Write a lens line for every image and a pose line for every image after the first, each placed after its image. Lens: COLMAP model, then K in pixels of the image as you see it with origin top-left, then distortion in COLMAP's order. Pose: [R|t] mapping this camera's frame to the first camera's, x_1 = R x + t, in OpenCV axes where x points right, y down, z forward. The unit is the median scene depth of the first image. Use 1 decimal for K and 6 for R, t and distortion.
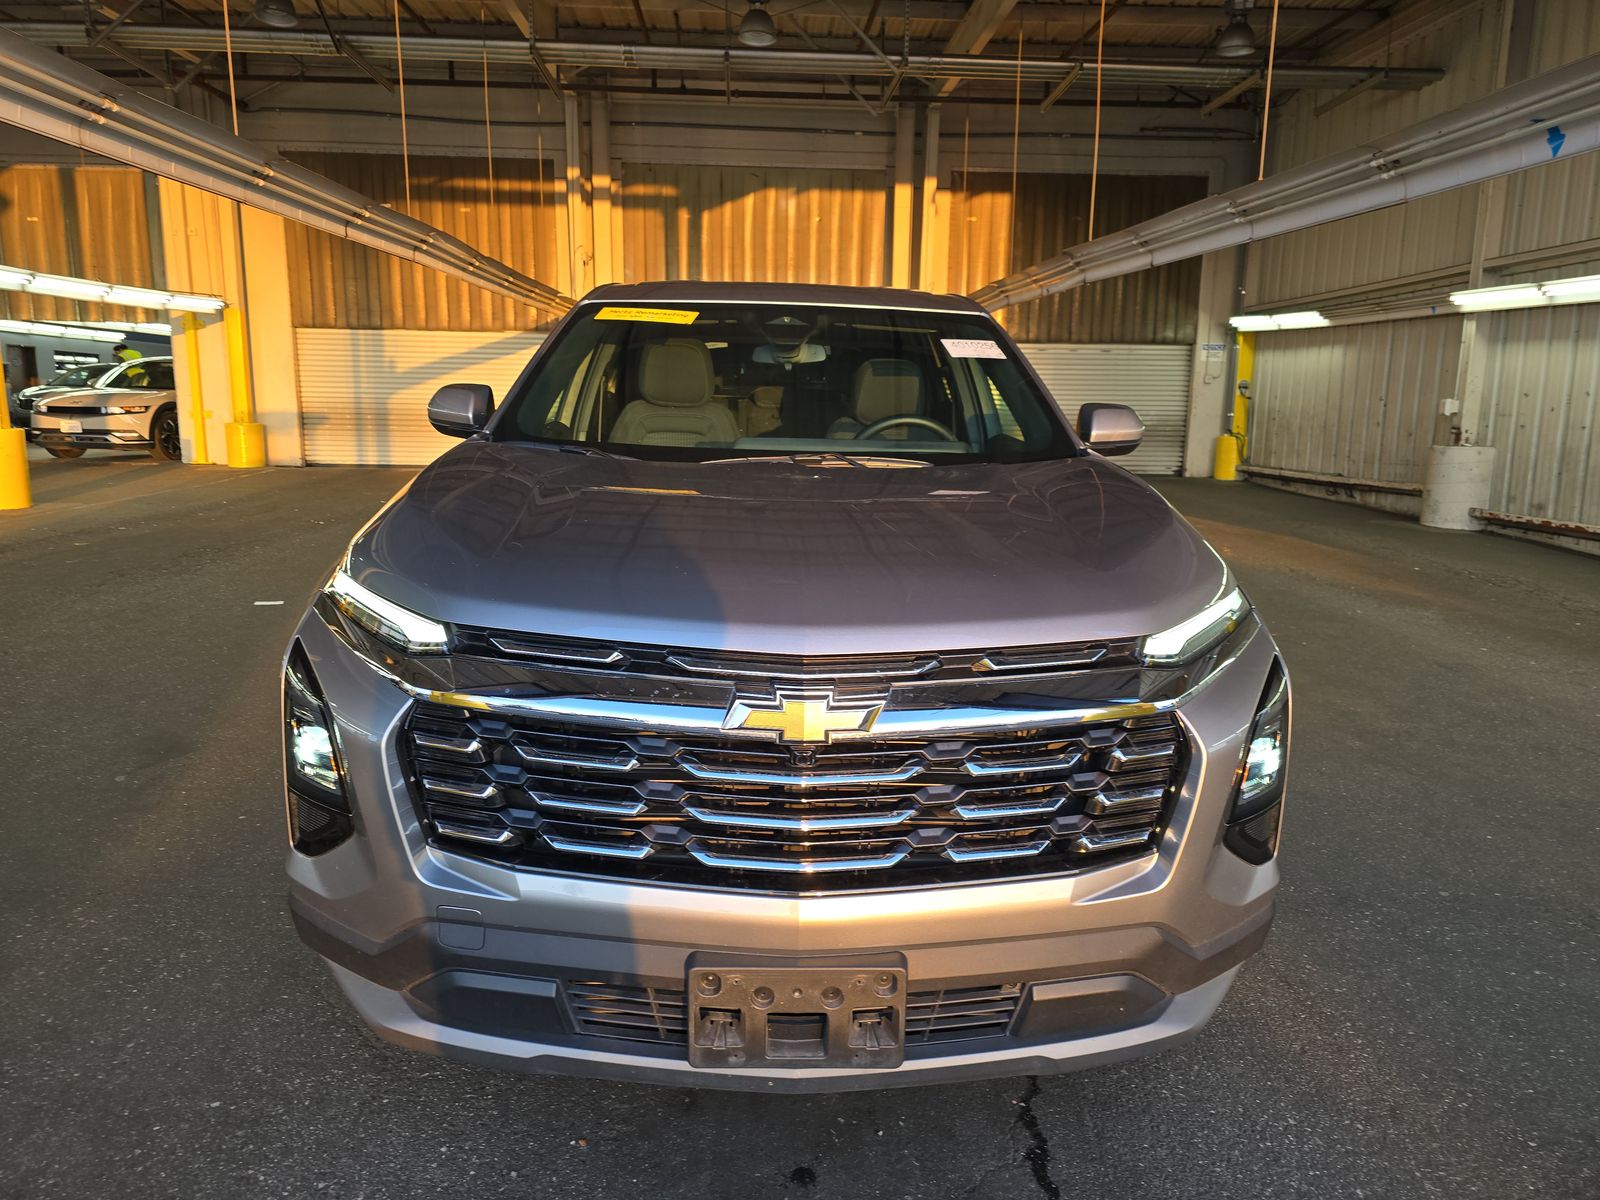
lens RADIAL K [[1064.2, 0, 800.0], [0, 1064.2, 600.0], [0, 0, 1]] dist [0.007392, 0.000836]
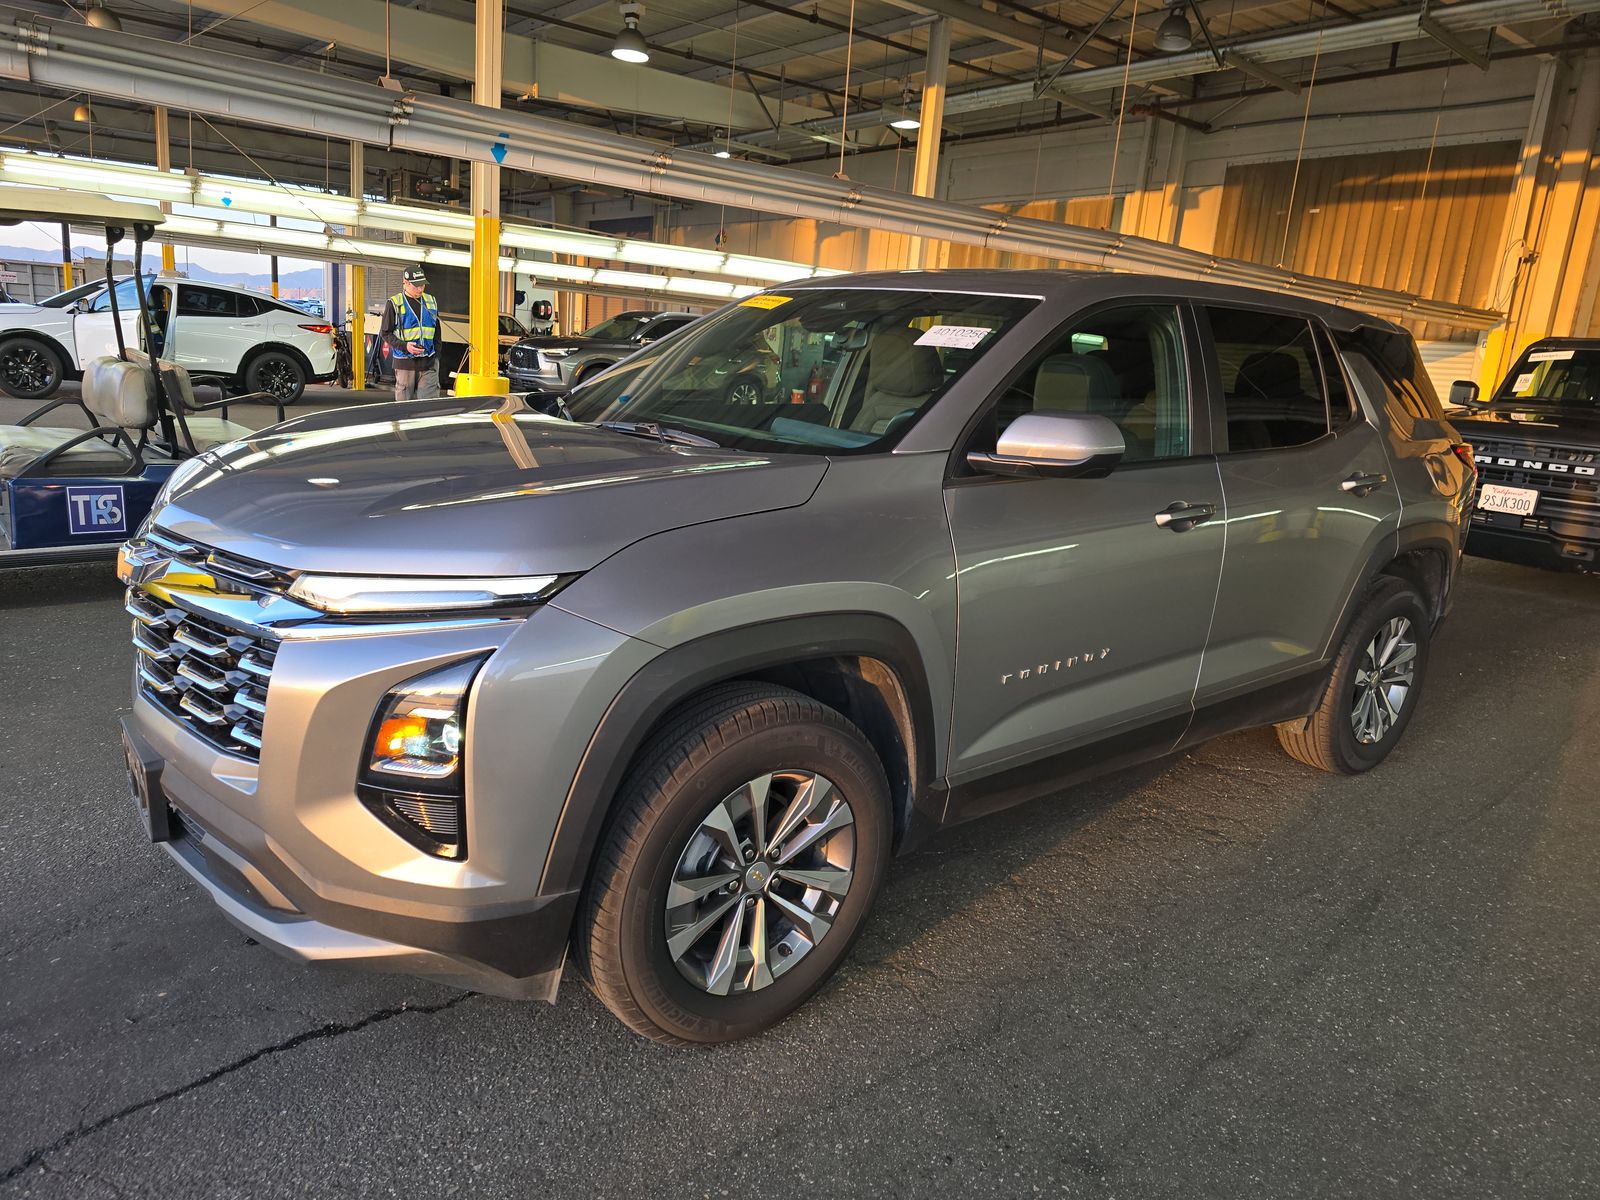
lens RADIAL K [[1058.8, 0, 800.0], [0, 1058.8, 600.0], [0, 0, 1]] dist [-0.002256, -0.004153]
pose [[0.584563, 0.206822, -0.784545, 0.165152], [-0.214197, 0.971998, 0.096641, -0.017366], [0.782564, 0.111555, 0.612494, 0.082592]]
